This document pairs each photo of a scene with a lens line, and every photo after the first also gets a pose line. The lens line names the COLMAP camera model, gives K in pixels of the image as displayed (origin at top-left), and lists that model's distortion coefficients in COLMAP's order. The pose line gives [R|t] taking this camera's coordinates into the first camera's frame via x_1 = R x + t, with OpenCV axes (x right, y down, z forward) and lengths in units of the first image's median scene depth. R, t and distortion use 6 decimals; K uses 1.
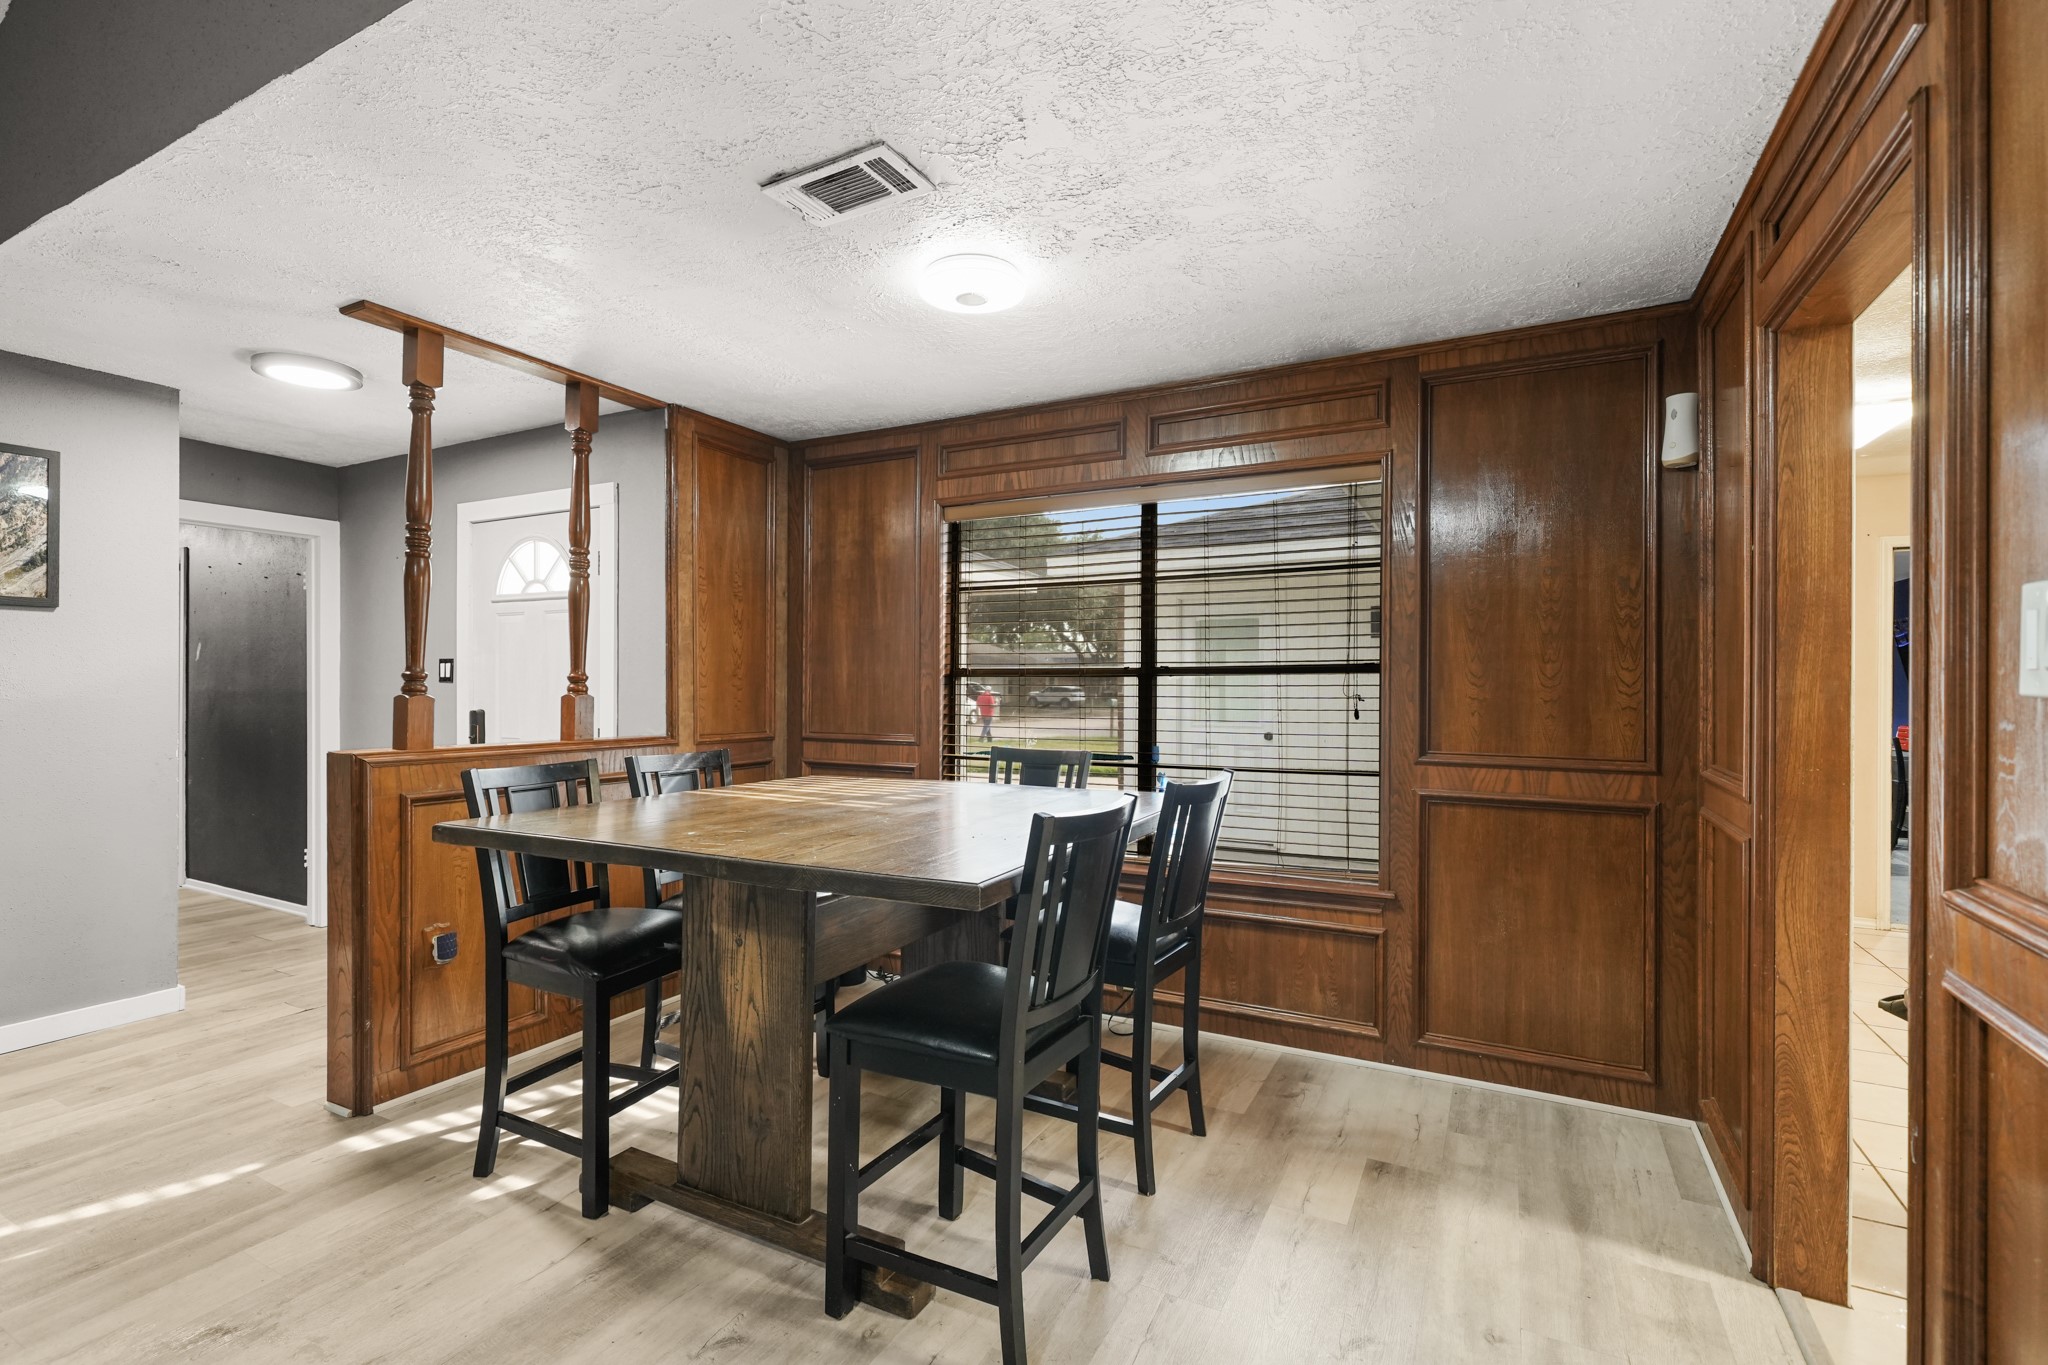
lens RADIAL K [[917.5, 0, 1024.0], [0, 917.5, 682.5], [0, 0, 1]] dist [0.001581, 0.000042]
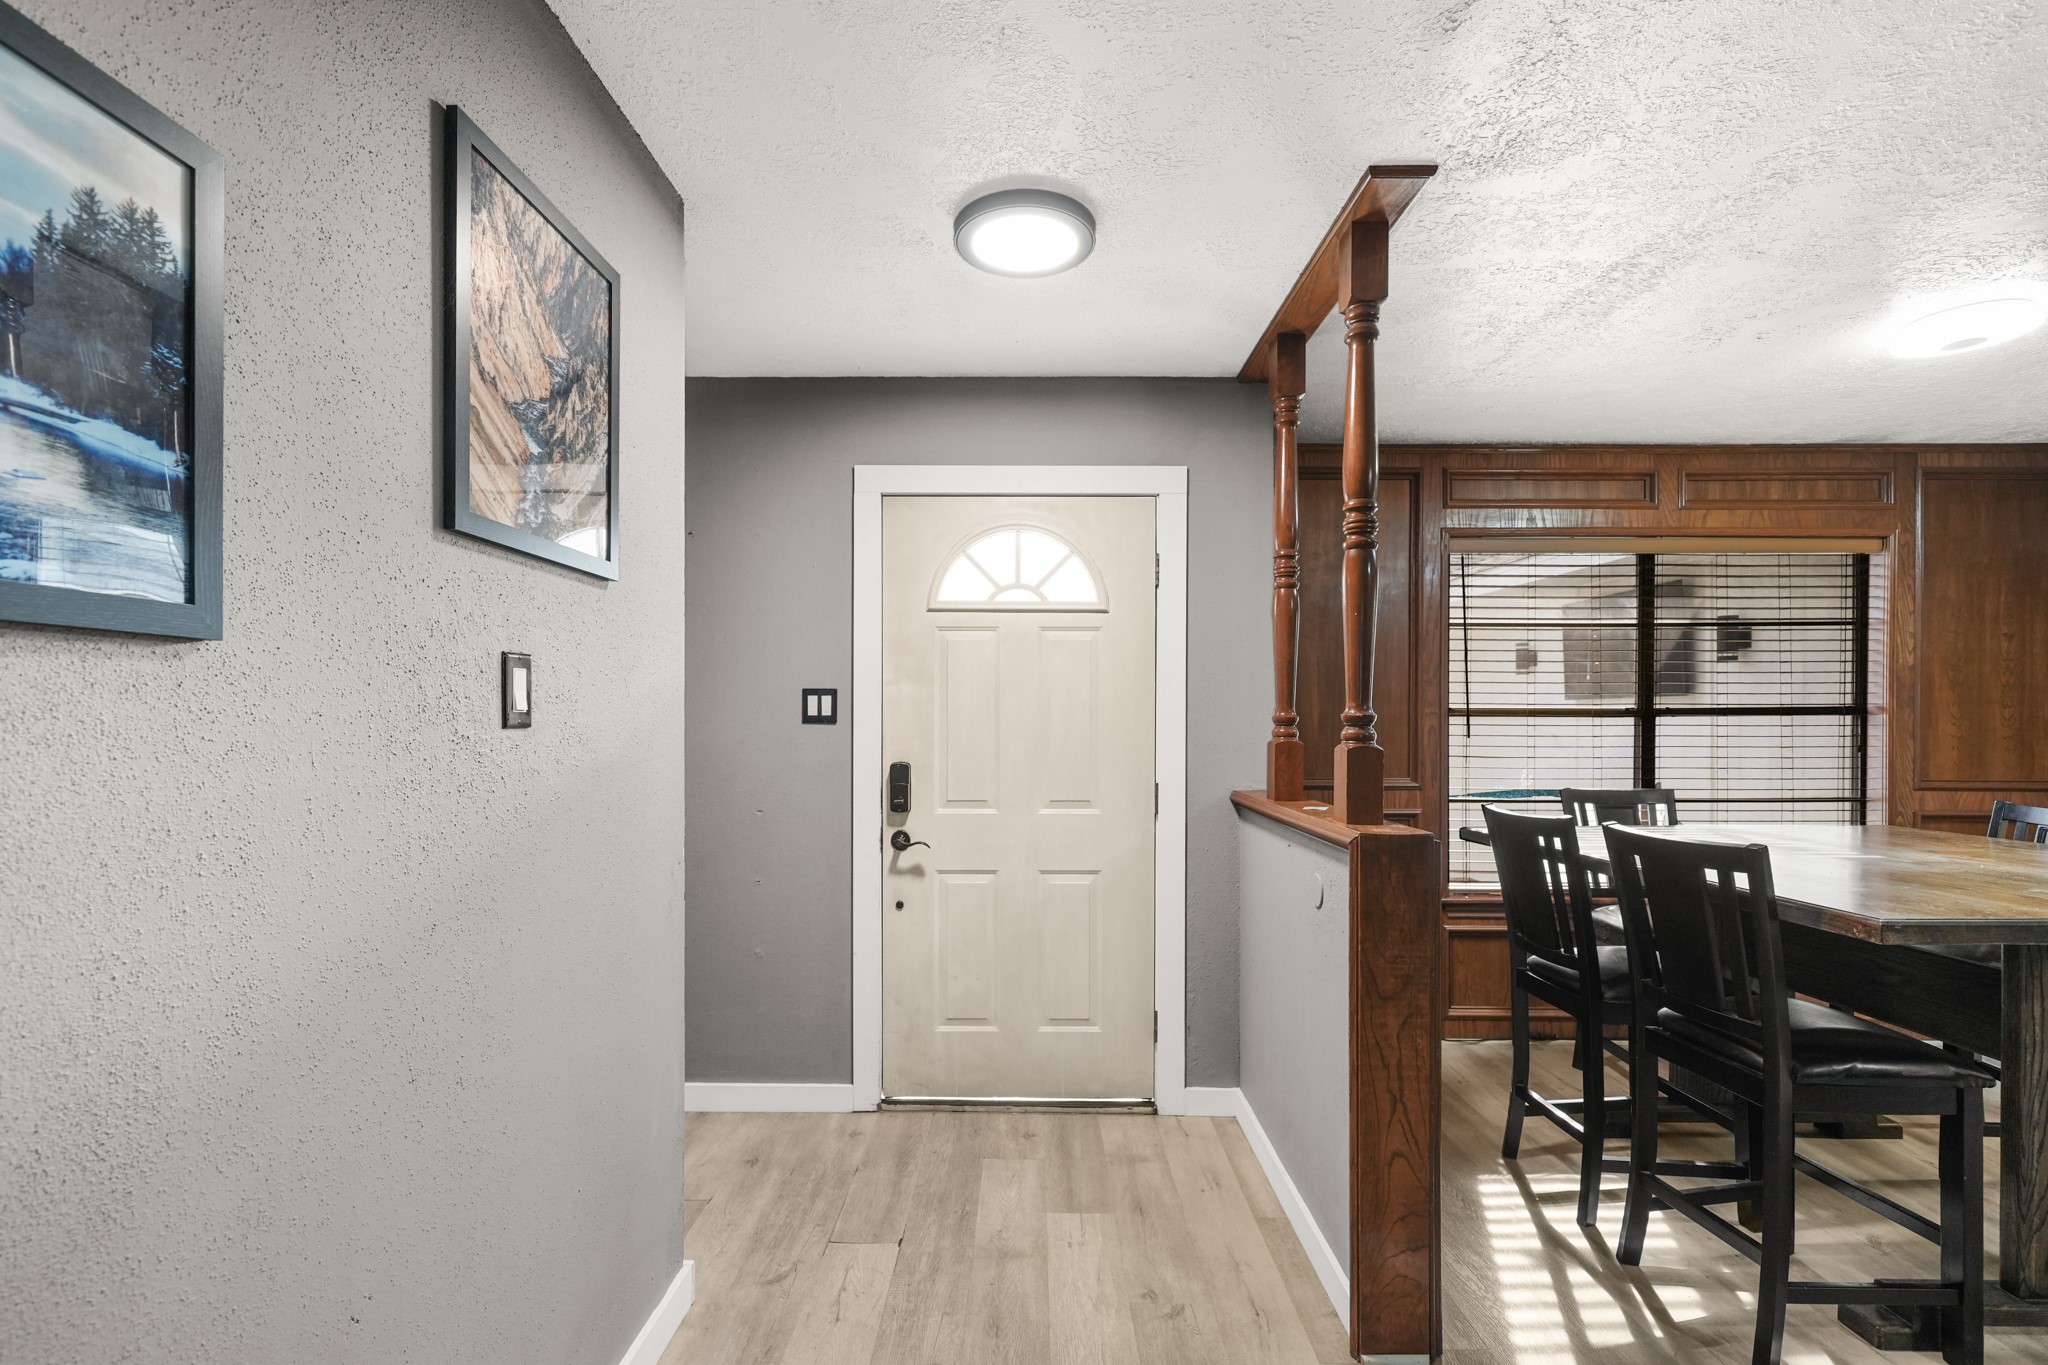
lens RADIAL K [[882.0, 0, 1023.7], [0, 882.0, 732.7], [0, 0, 1]] dist [0.001811, 0.000273]
pose [[0.889343, -0.007366, 0.457182, -0.977225], [-0.000121, 0.999866, 0.016345, -0.005090], [-0.457241, -0.014592, 0.889223, 0.422039]]
